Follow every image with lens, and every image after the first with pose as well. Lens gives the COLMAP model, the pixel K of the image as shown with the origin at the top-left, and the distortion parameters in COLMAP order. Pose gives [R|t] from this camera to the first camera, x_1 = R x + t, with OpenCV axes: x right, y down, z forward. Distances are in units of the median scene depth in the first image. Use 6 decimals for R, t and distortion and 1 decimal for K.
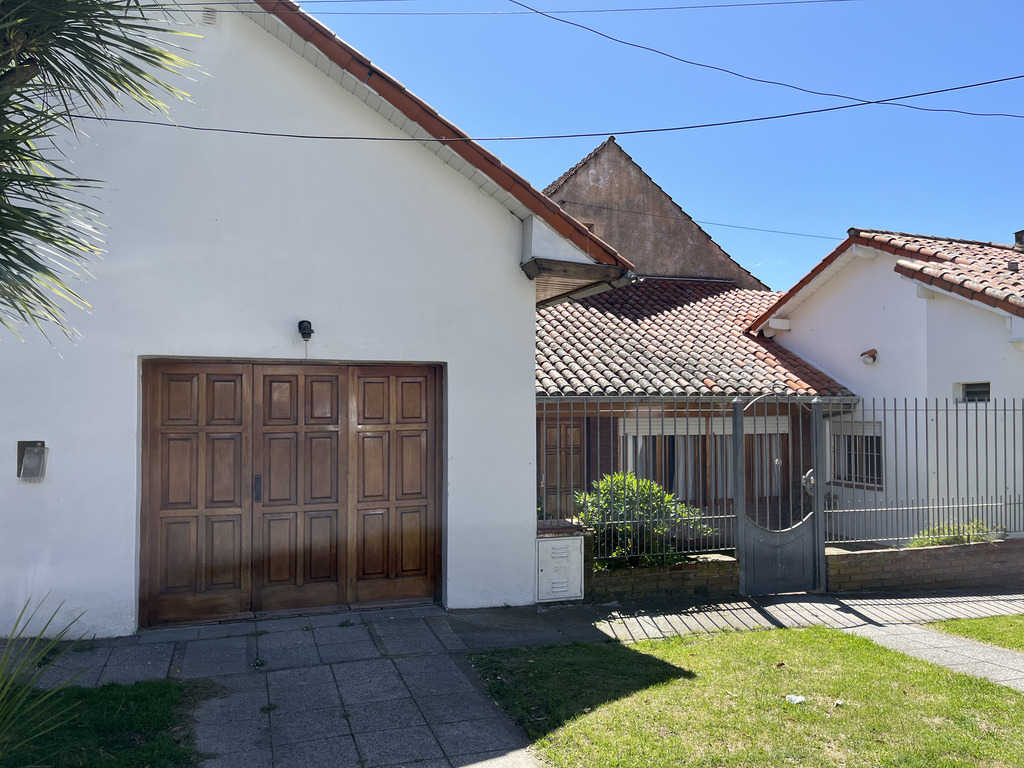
lens RADIAL K [[772.9, 0, 504.9], [0, 772.9, 383.6], [0, 0, 1]] dist [0.059551, -0.079355]
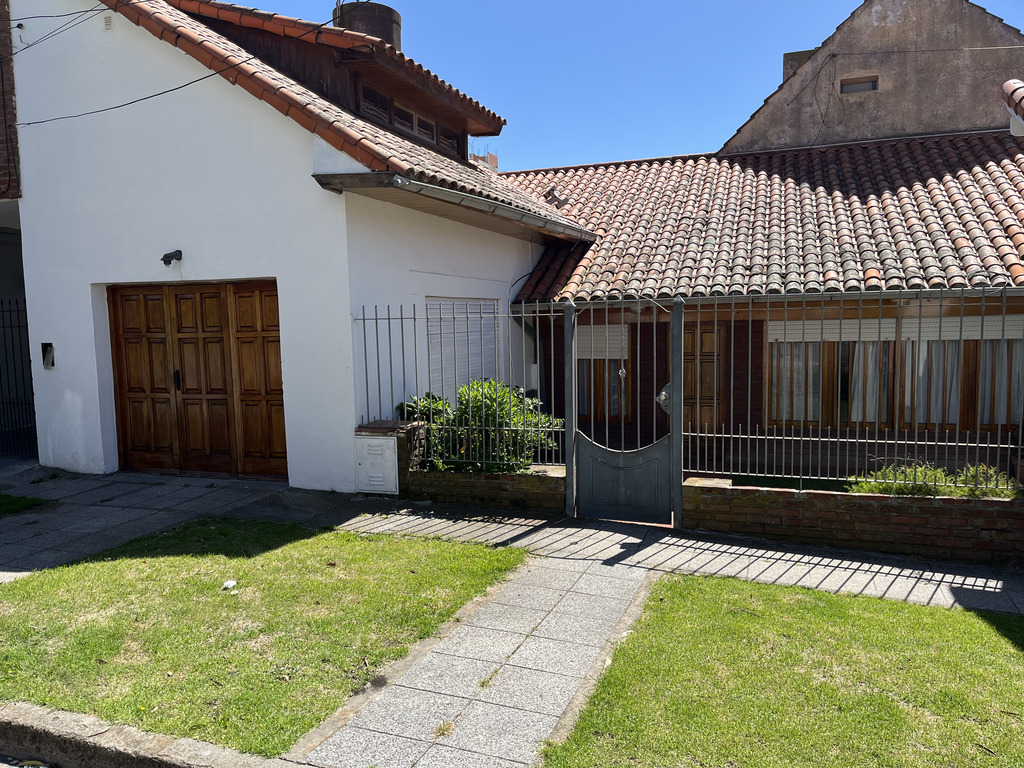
lens RADIAL K [[772.9, 0, 507.7], [0, 772.9, 387.0], [0, 0, 1]] dist [0.059551, -0.079355]
pose [[0.789732, 0.040018, -0.612146, 0.884986], [0.038140, 0.992736, 0.114103, 0.015042], [0.612266, -0.113458, 0.782469, 0.281552]]
